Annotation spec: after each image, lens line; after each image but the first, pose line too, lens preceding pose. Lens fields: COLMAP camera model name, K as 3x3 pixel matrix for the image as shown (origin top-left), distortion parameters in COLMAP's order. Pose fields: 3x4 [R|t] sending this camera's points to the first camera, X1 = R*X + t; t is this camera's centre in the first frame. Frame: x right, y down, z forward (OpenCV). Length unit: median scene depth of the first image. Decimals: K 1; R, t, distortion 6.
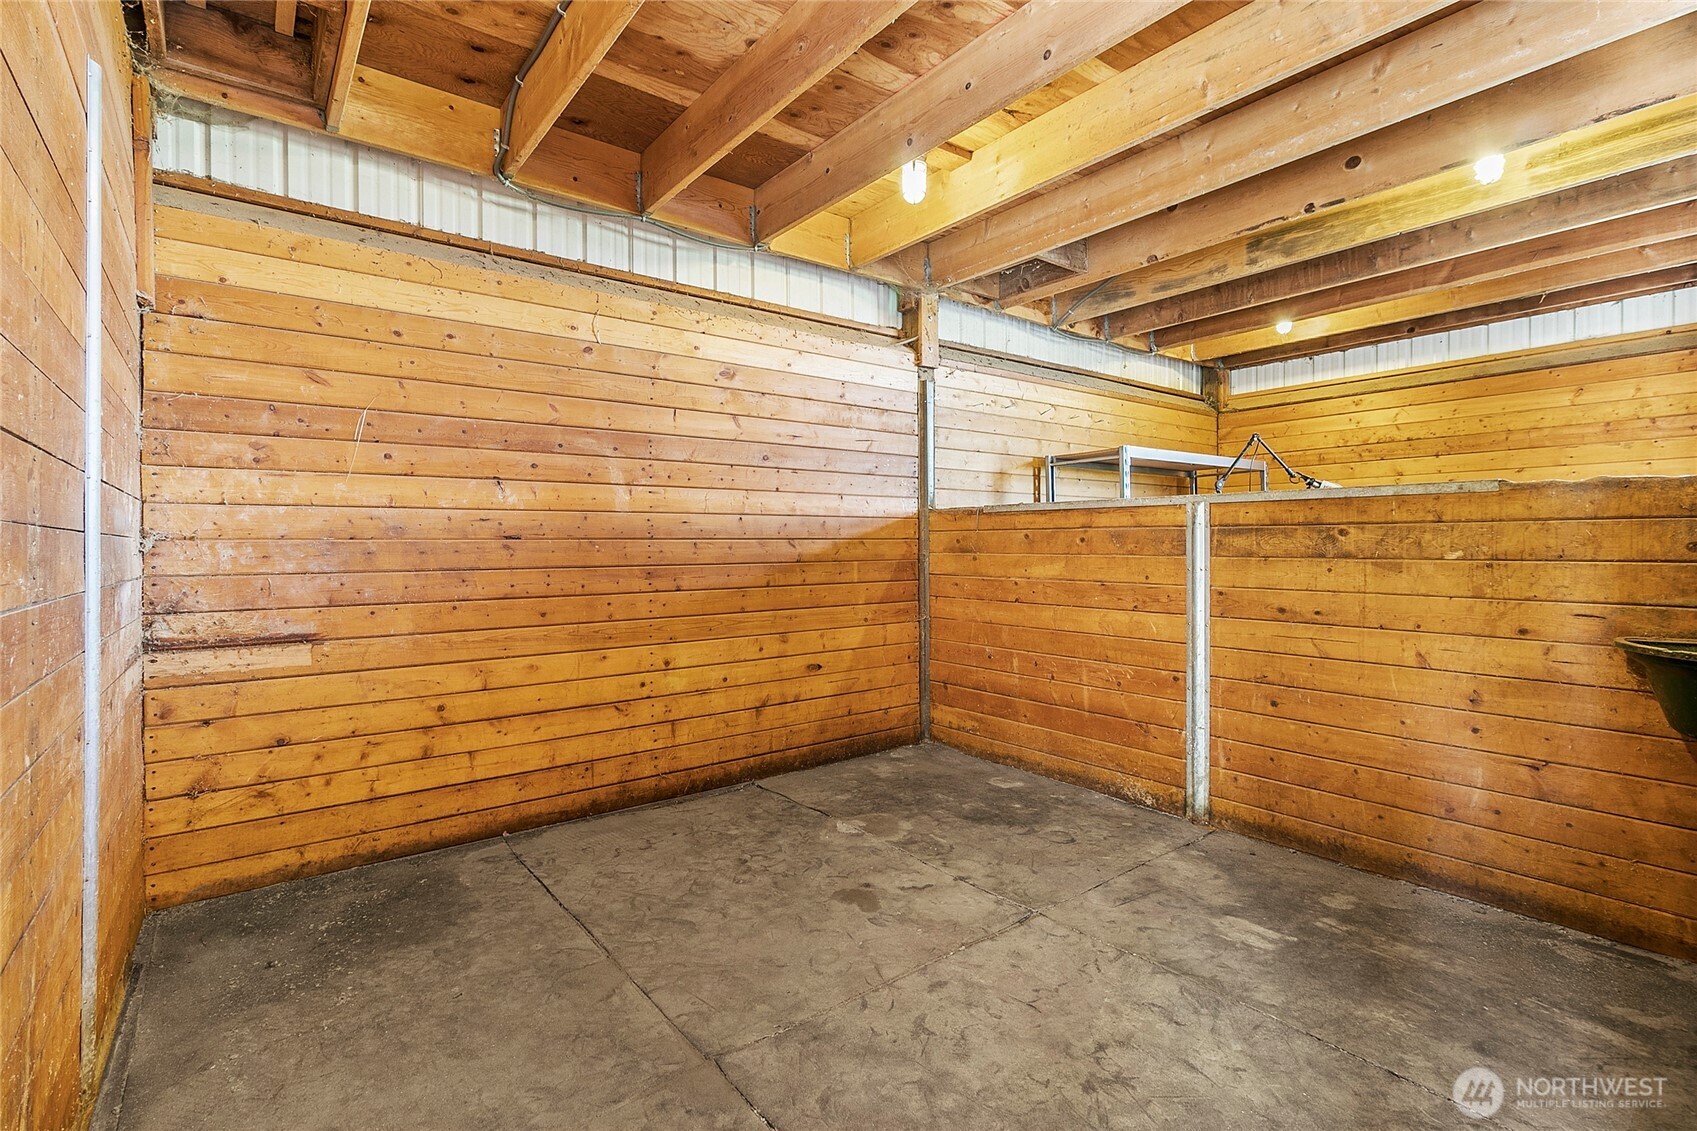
lens RADIAL K [[788.7, 0, 847.2], [0, 788.7, 558.8], [0, 0, 1]] dist [0.004308, -0.001407]
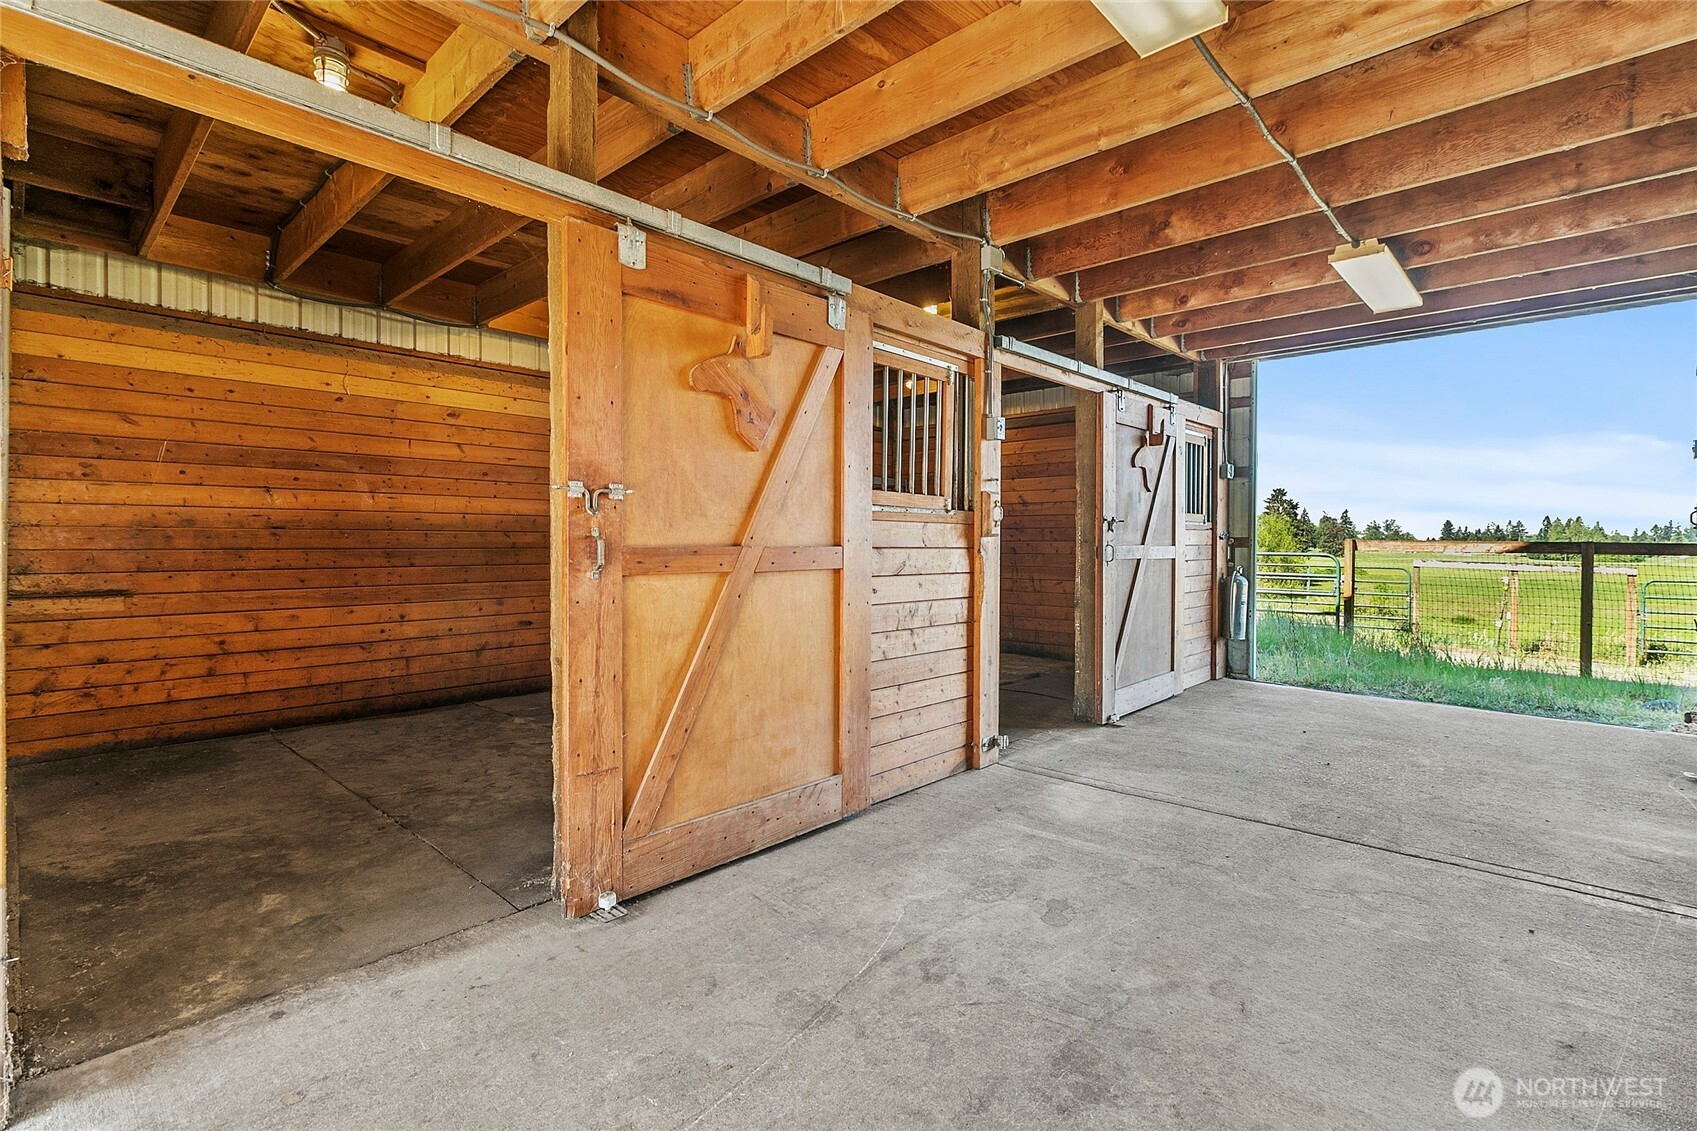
lens RADIAL K [[788.7, 0, 850.3], [0, 788.7, 556.4], [0, 0, 1]] dist [0.004308, -0.001407]
pose [[0.986868, 0.005410, 0.161438, 0.400867], [-0.005238, 0.999985, -0.001492, 0.023280], [-0.161443, 0.000627, 0.986882, -0.641770]]
